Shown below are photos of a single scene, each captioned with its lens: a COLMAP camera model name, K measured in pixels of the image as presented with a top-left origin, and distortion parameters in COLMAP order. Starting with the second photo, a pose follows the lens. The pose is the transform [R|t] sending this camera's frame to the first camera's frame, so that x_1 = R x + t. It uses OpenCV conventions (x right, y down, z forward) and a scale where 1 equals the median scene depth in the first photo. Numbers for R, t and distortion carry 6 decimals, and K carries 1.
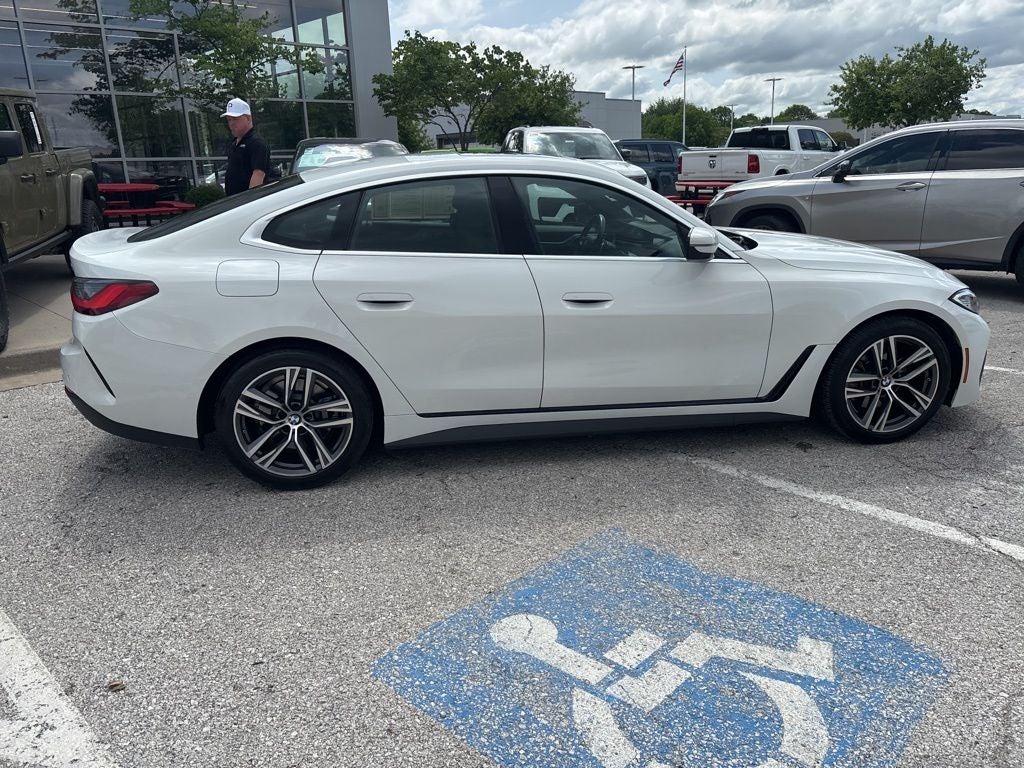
lens RADIAL K [[775.9, 0, 512.5], [0, 775.9, 377.0], [0, 0, 1]] dist [0.065252, -0.077825]
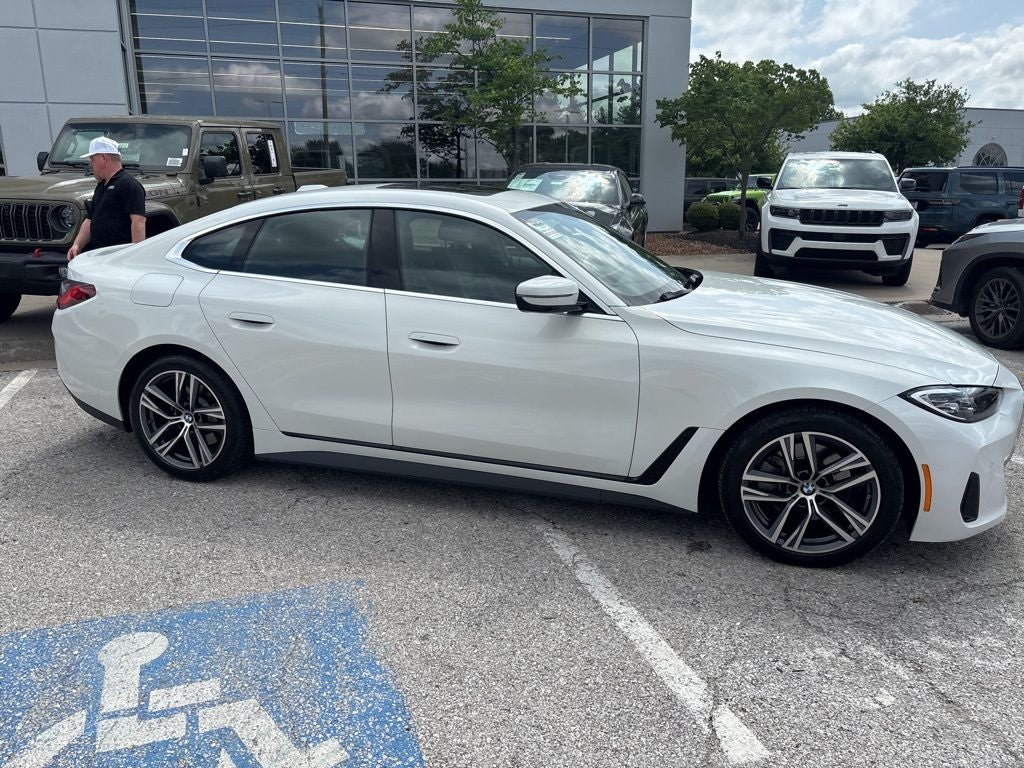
lens RADIAL K [[777.2, 0, 512.0], [0, 777.2, 384.0], [0, 0, 1]] dist [0.042646, -0.053085]
pose [[0.889853, 0.134951, -0.435833, 0.569847], [-0.141846, 0.989745, 0.016852, -0.072635], [0.433638, 0.046825, 0.899870, 0.173704]]
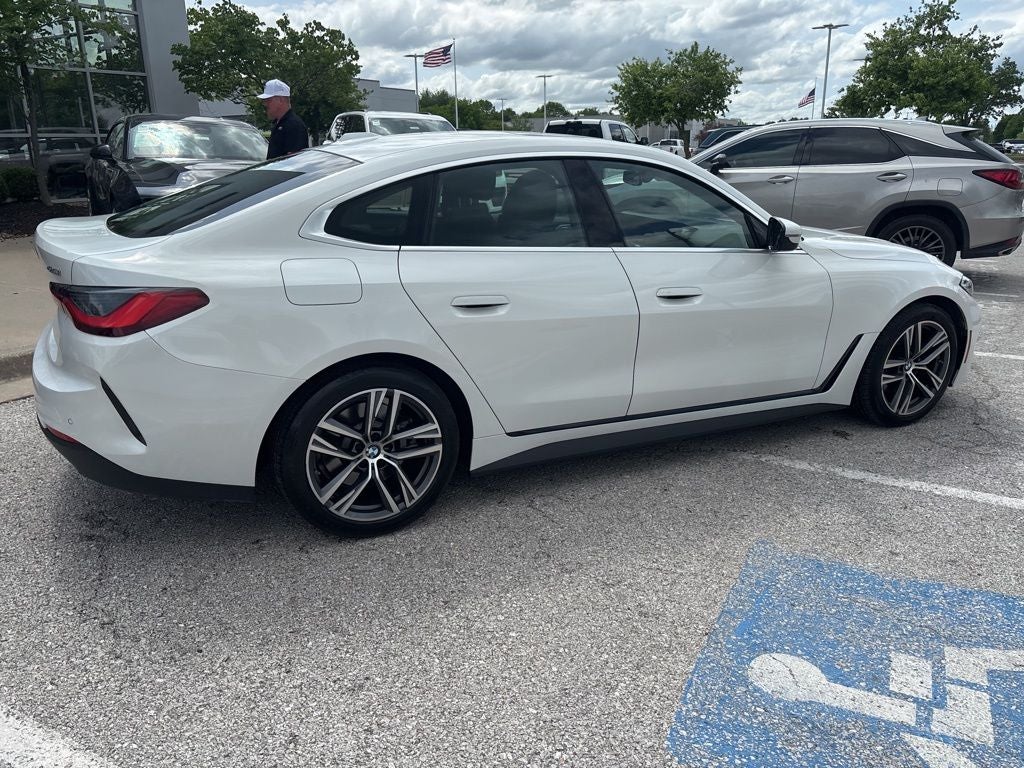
lens RADIAL K [[777.2, 0, 512.0], [0, 777.2, 384.0], [0, 0, 1]] dist [0.042646, -0.053085]
pose [[0.958784, -0.060180, 0.277691, -0.334602], [0.054630, 0.998123, 0.027686, -0.029160], [-0.278835, -0.011375, 0.960272, 0.158022]]
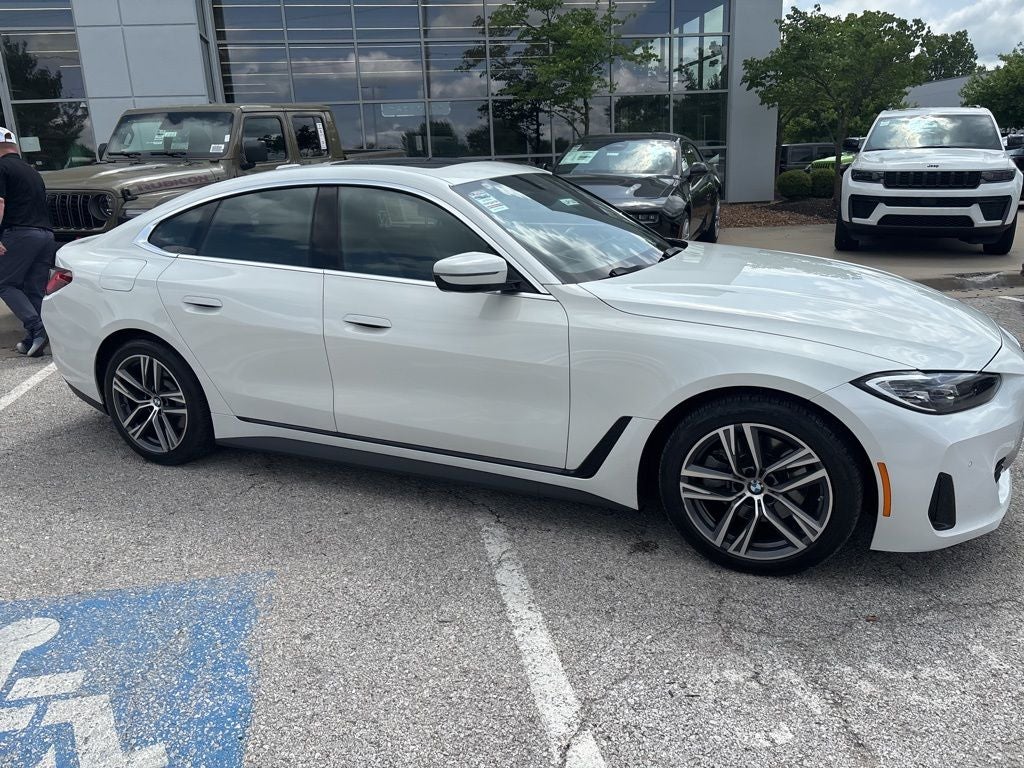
lens RADIAL K [[777.2, 0, 512.0], [0, 777.2, 384.0], [0, 0, 1]] dist [0.042646, -0.053085]
pose [[0.818290, 0.148428, -0.555312, 0.708409], [-0.135873, 0.988655, 0.064036, -0.104979], [0.558516, 0.023052, 0.829173, 0.320447]]
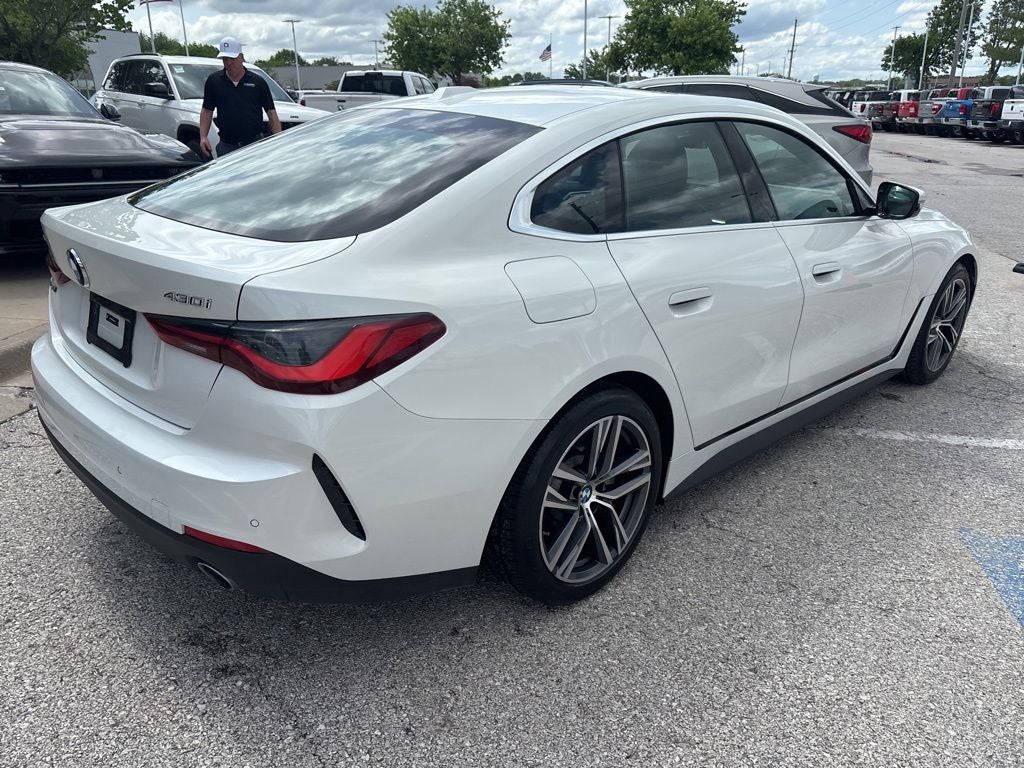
lens RADIAL K [[775.9, 0, 512.5], [0, 775.9, 377.0], [0, 0, 1]] dist [0.065252, -0.077825]
pose [[0.825314, -0.161008, 0.541233, -0.619030], [0.126353, 0.986841, 0.100897, -0.108495], [-0.550356, -0.014885, 0.834797, 0.450340]]
